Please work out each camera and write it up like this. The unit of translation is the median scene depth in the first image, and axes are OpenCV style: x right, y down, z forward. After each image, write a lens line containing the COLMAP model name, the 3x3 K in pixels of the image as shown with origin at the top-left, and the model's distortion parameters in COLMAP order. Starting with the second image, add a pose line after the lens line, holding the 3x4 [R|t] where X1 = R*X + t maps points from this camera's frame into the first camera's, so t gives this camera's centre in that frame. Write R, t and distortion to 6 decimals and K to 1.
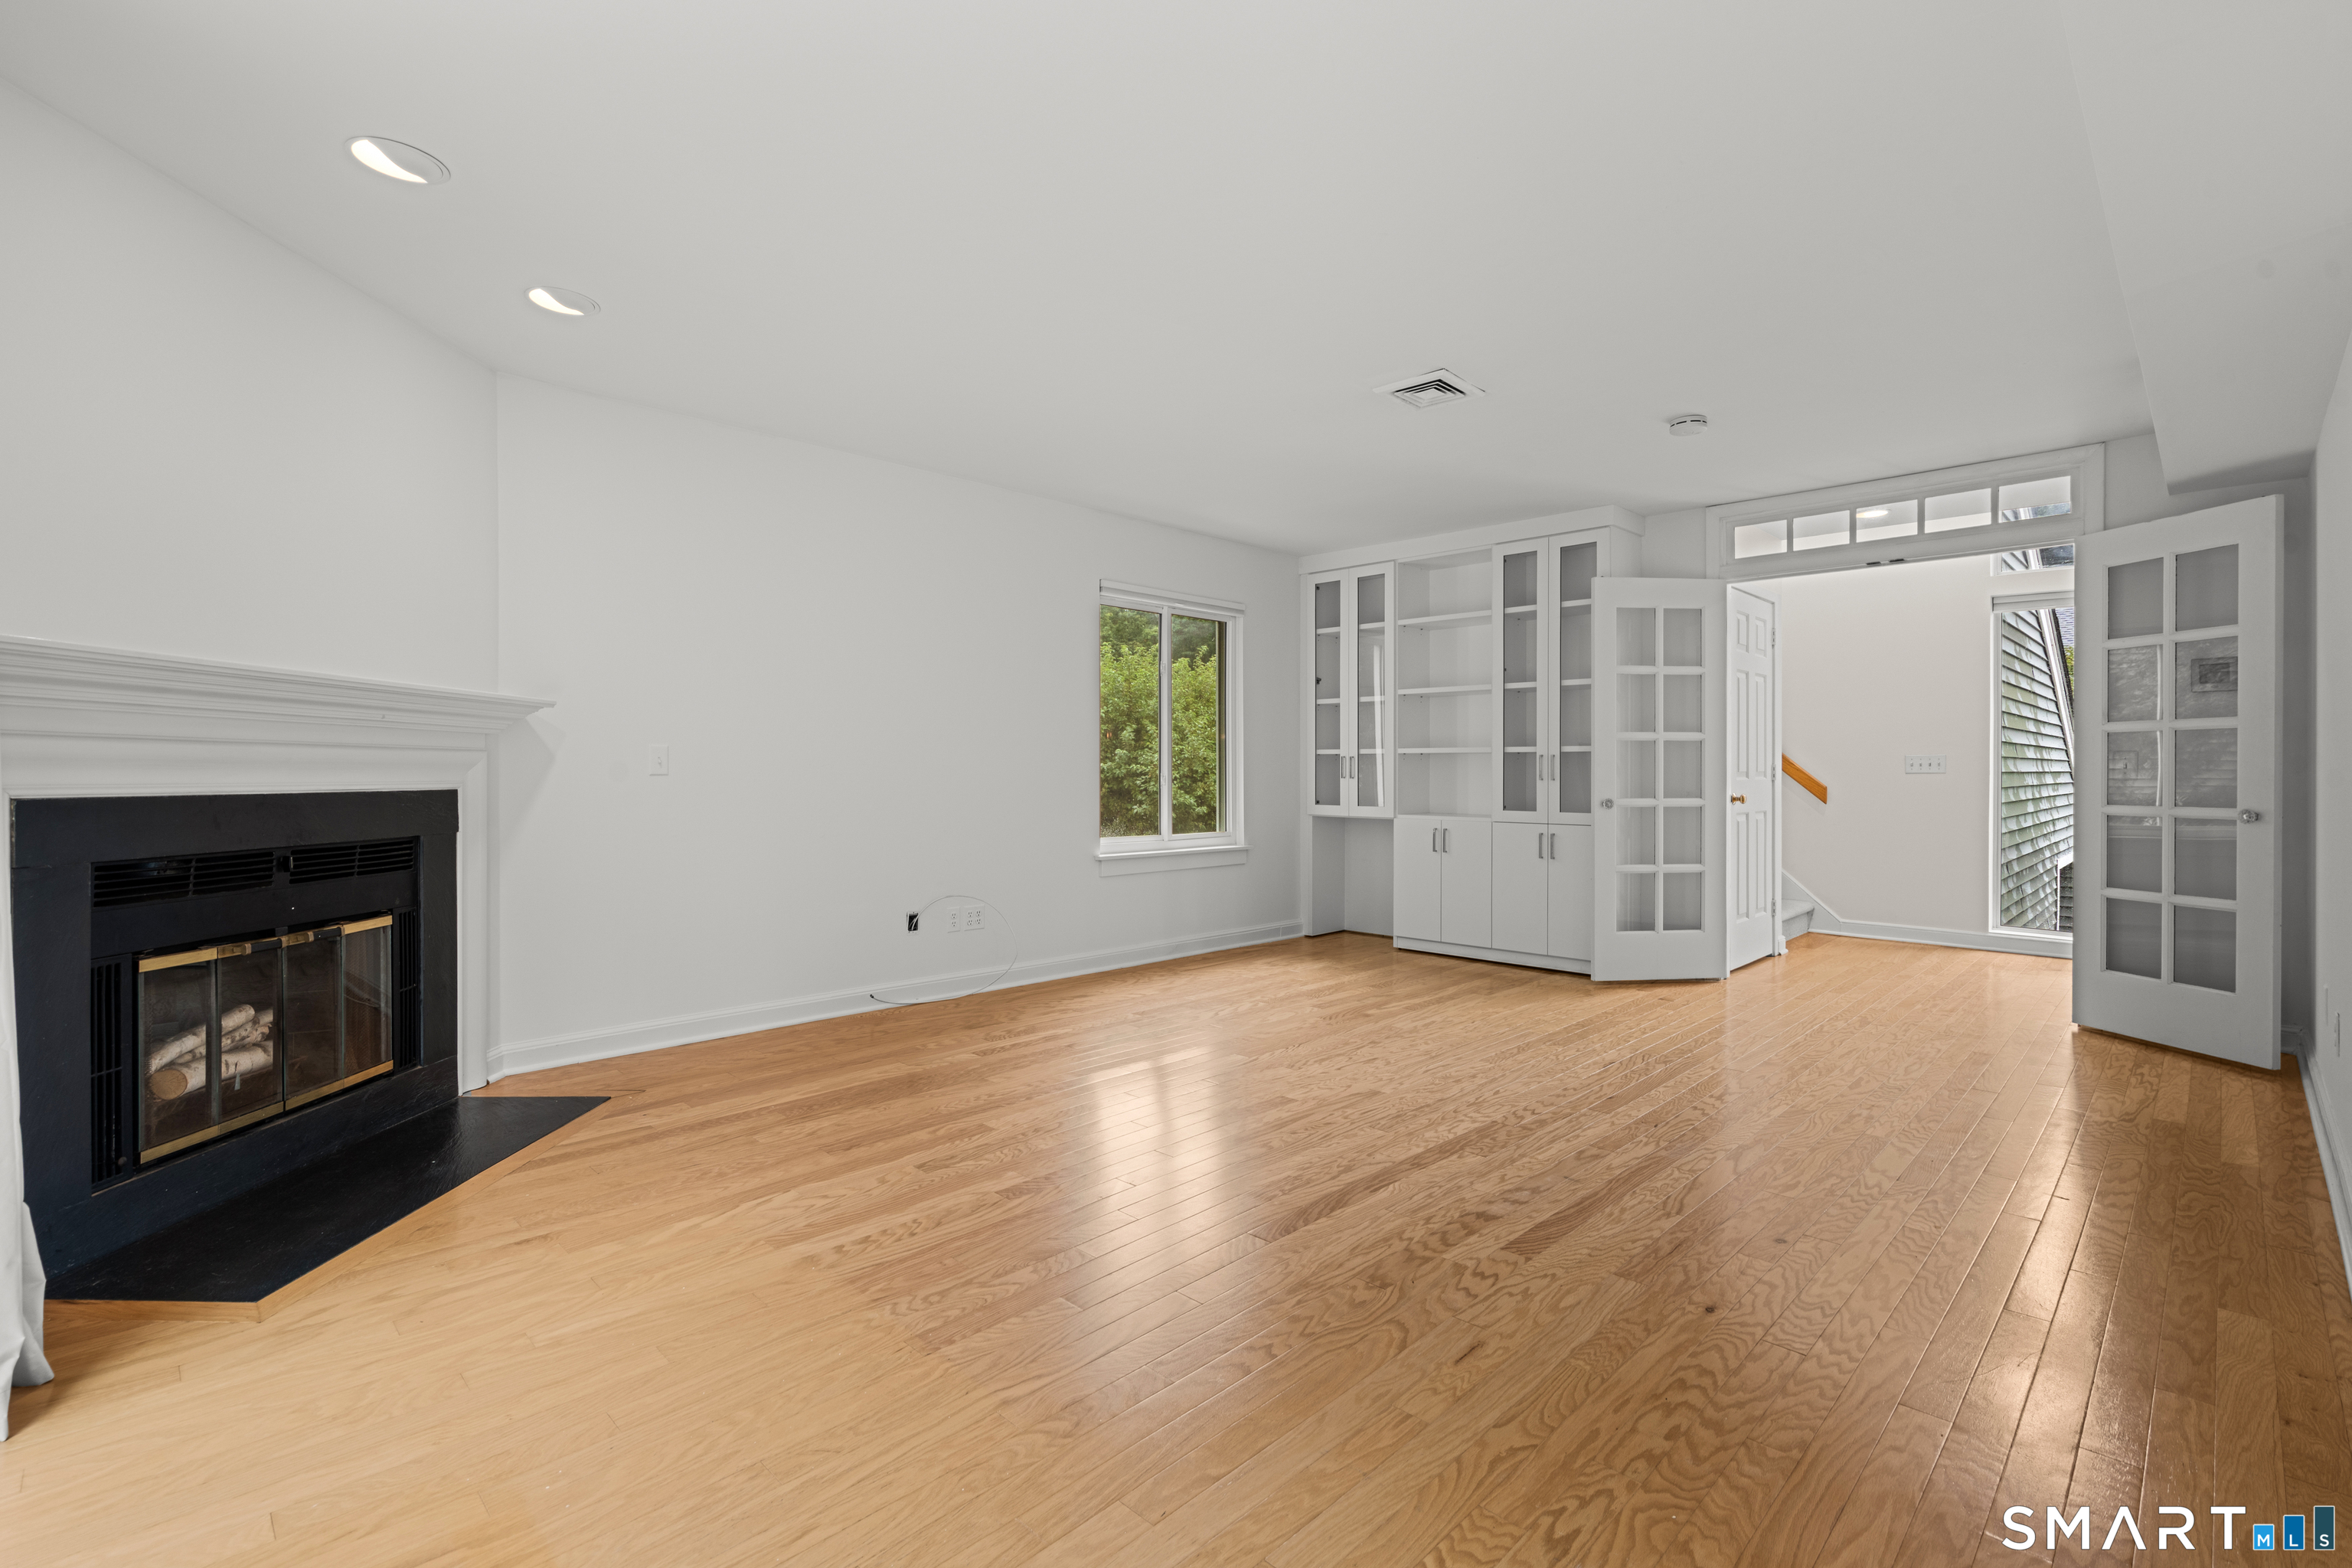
lens RADIAL K [[1052.1, 0, 1170.9], [0, 1052.1, 774.5], [0, 0, 1]] dist [-0.004941, 0.000309]
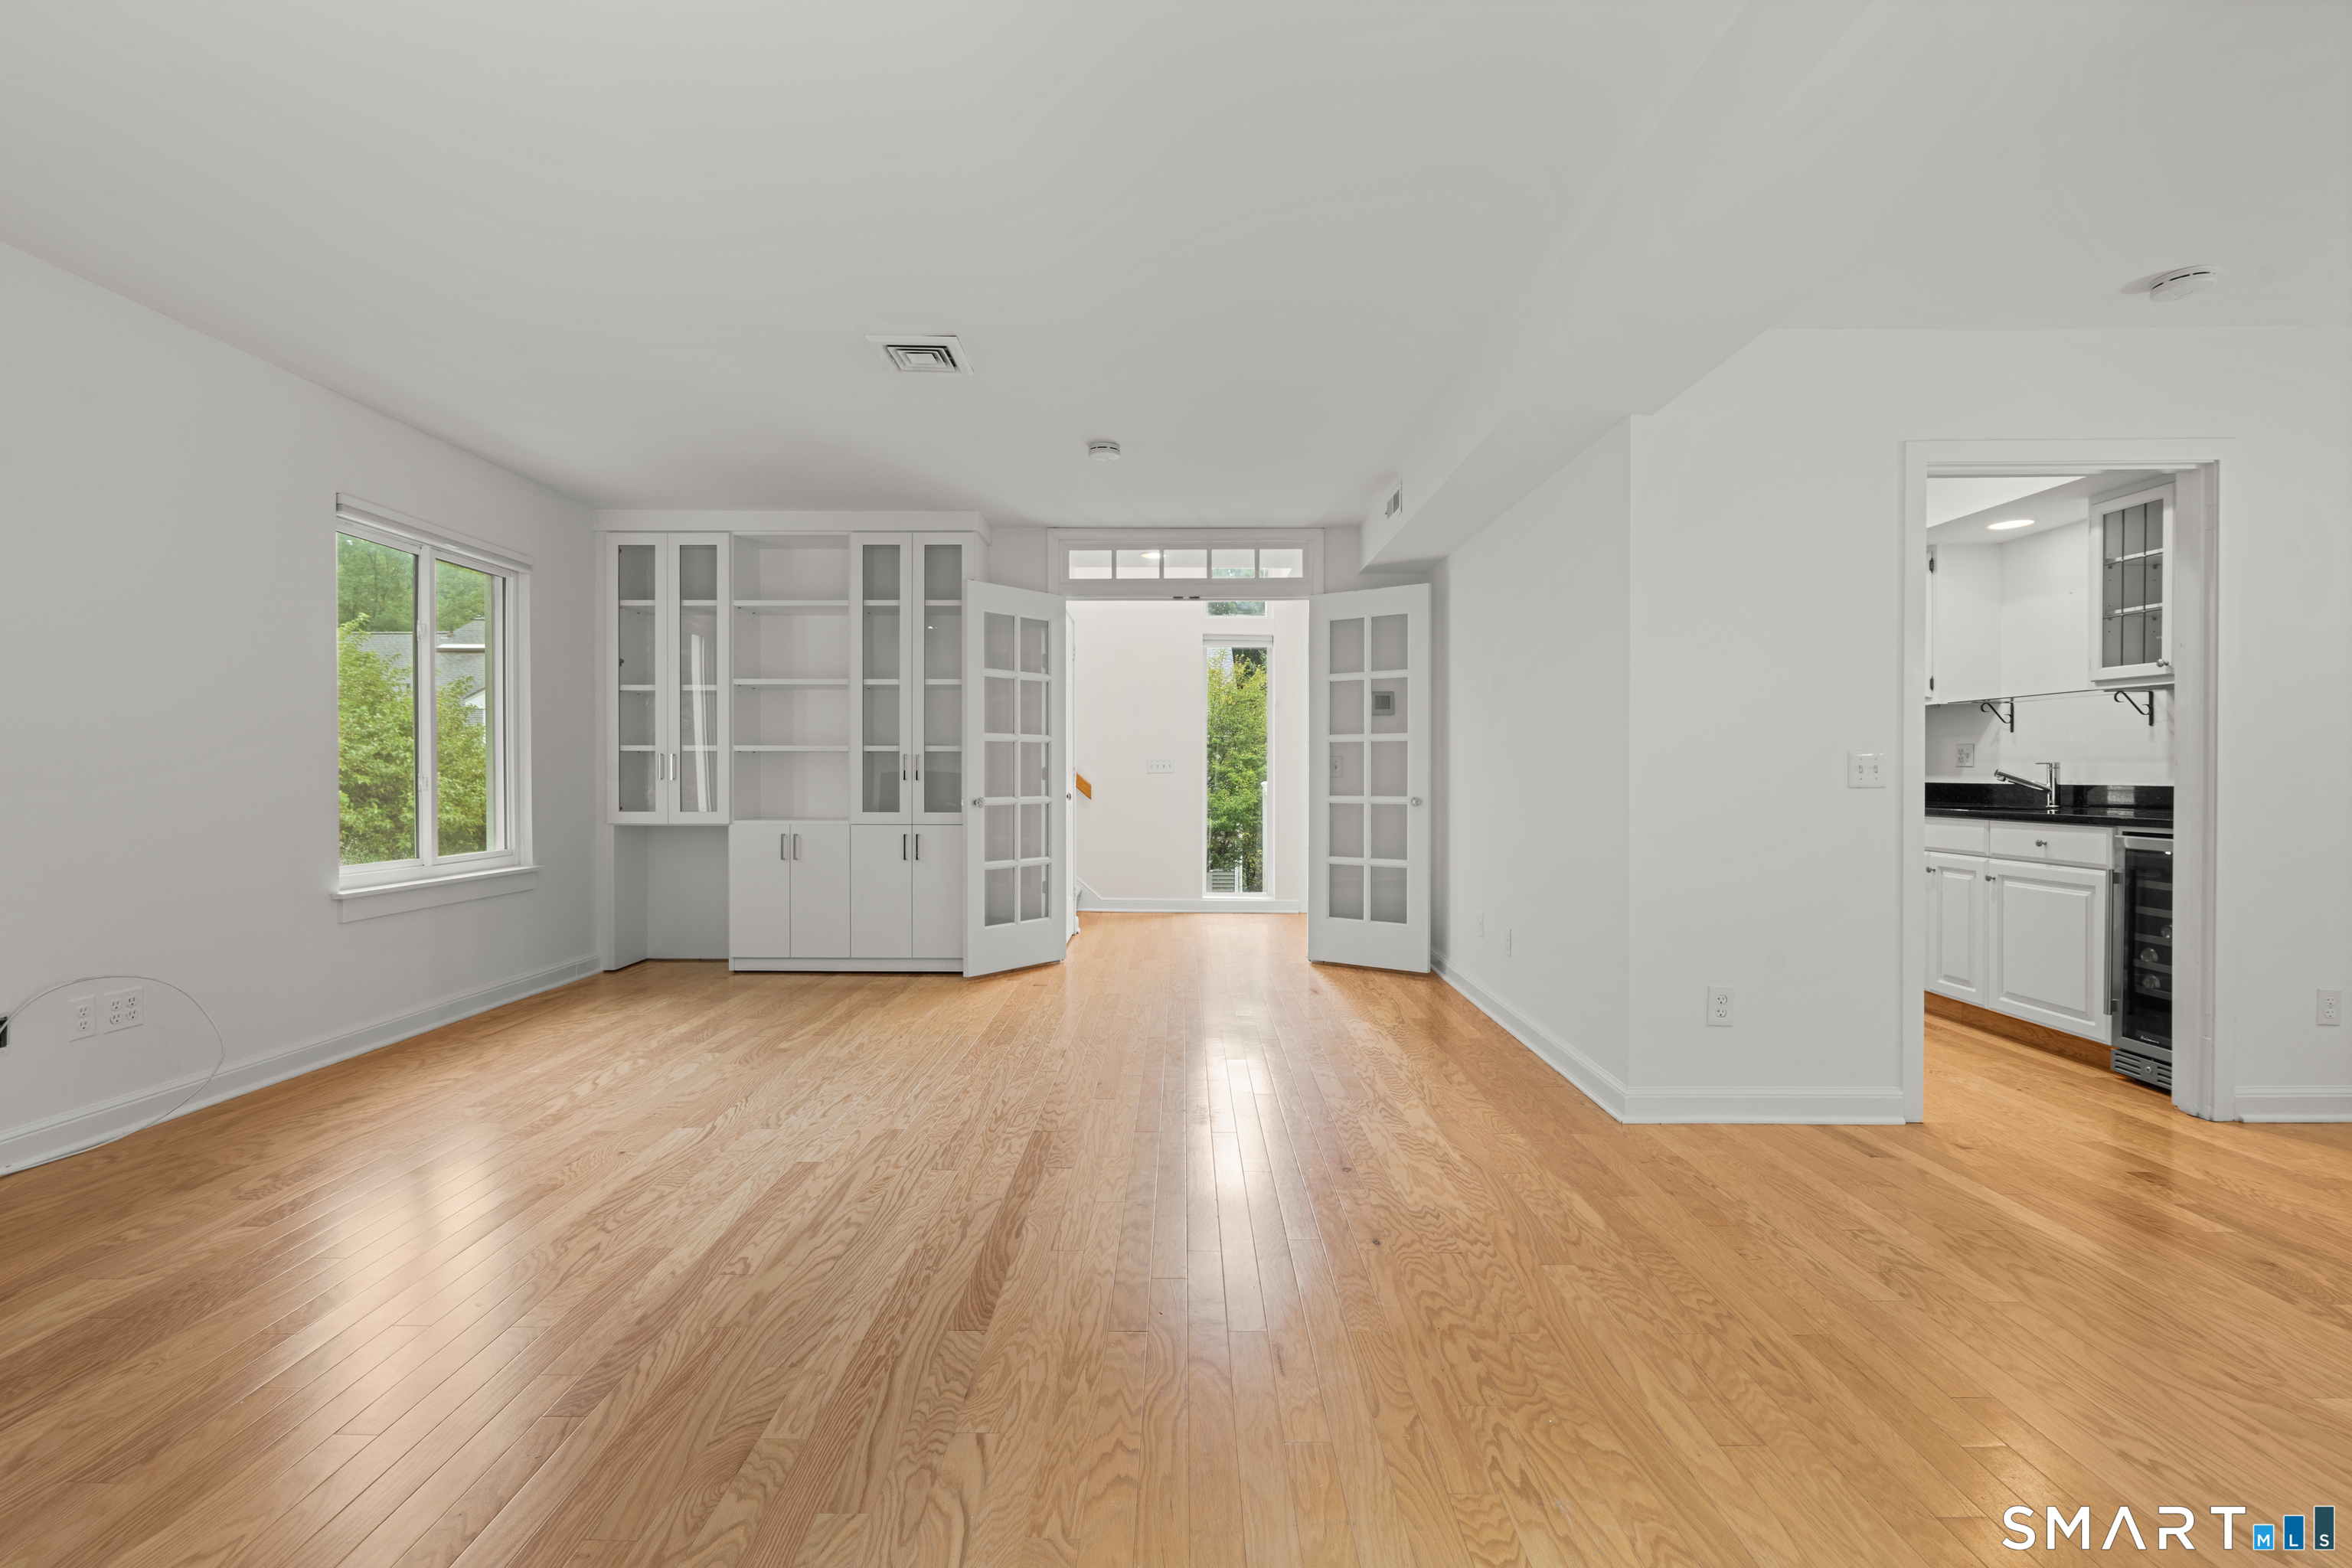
lens RADIAL K [[1057.4, 0, 1166.2], [0, 1057.4, 781.0], [0, 0, 1]] dist [-0.013397, 0.006795]
pose [[0.714162, -0.005740, 0.699957, -0.176691], [0.002809, 0.999982, 0.005334, 0.001805], [-0.699975, -0.001843, 0.714165, 0.137654]]
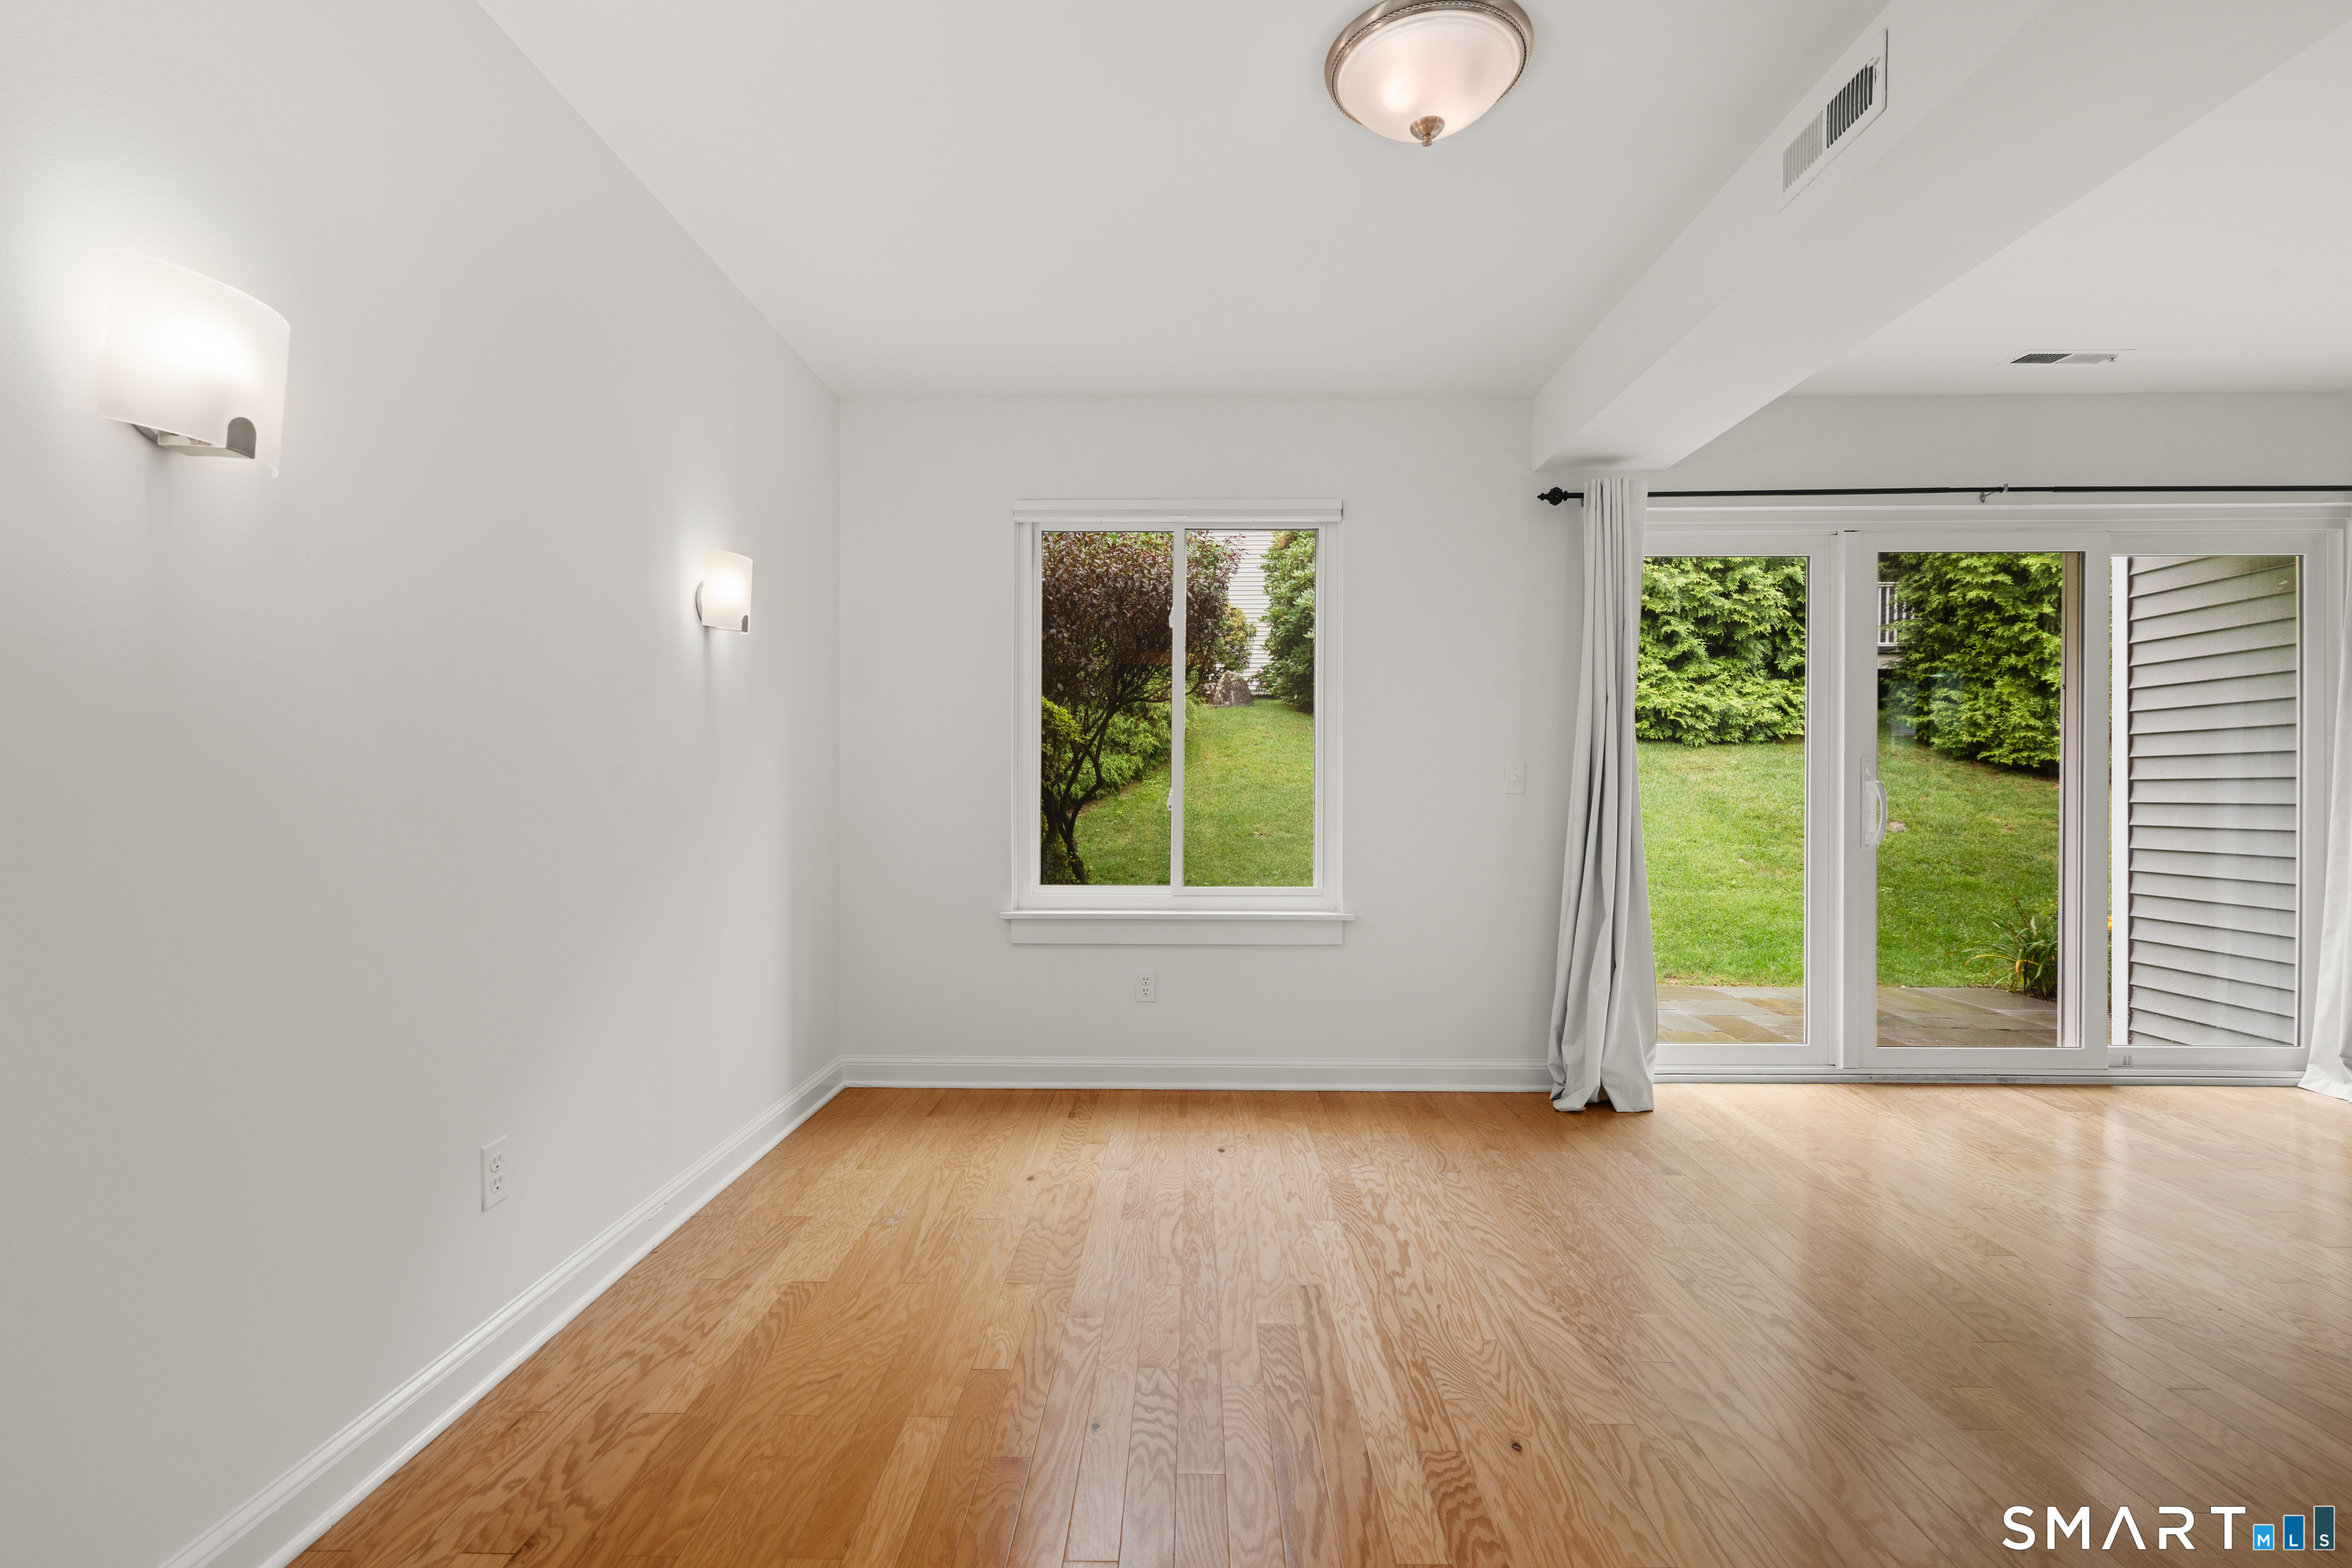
lens RADIAL K [[1061.5, 0, 1174.5], [0, 1061.5, 791.3], [0, 0, 1]] dist [-0.004065, 0.000253]
pose [[-0.717654, -0.000897, -0.696399, 0.660623], [-0.005081, 0.999979, 0.003948, 0.003026], [0.696381, 0.006372, -0.717644, 0.258534]]
